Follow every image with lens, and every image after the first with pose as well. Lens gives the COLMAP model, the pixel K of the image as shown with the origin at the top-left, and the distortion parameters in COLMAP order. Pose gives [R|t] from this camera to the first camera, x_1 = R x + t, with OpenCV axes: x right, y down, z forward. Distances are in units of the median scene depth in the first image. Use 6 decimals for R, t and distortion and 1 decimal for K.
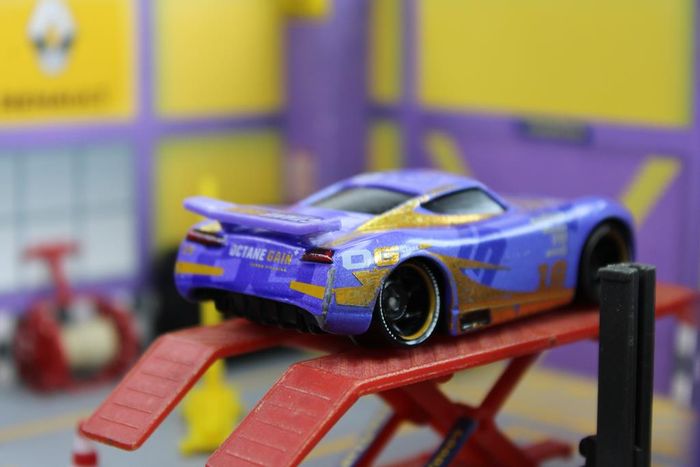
lens RADIAL K [[1708.1, 0, 349.9], [0, 1708.1, 233.5], [0, 0, 1]] dist [0.020857, 0.000000]
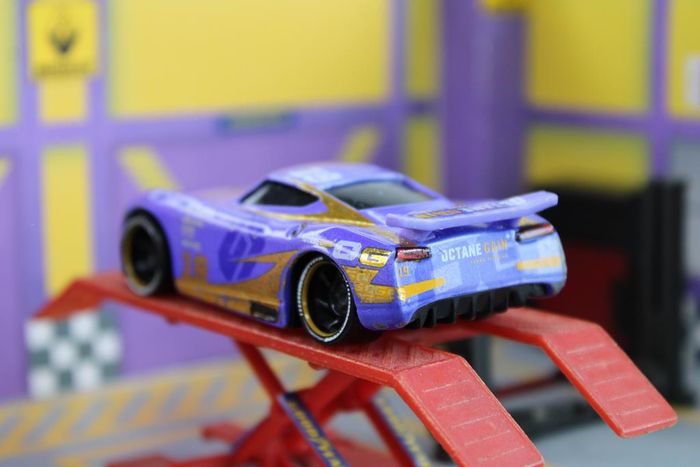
lens RADIAL K [[1708.1, 0, 350.4], [0, 1708.1, 233.5], [0, 0, 1]] dist [0.020857, 0.000000]
pose [[0.061765, -0.167412, 0.983950, -1.056940], [0.164304, 0.974089, 0.155421, -0.167304], [-0.984474, 0.152067, 0.087671, 1.001634]]
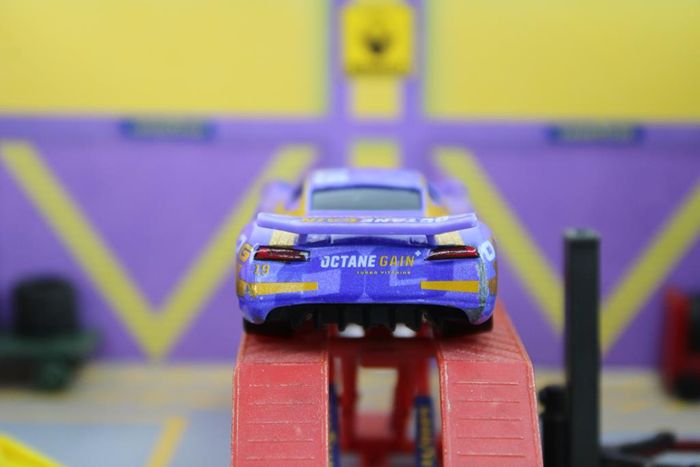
lens RADIAL K [[1708.1, 0, 349.7], [0, 1708.1, 233.3], [0, 0, 1]] dist [0.020857, 0.000000]
pose [[0.680322, -0.113202, 0.724119, -0.792168], [0.108013, 0.992698, 0.053710, -0.059514], [-0.724911, 0.041674, 0.687581, 0.329768]]
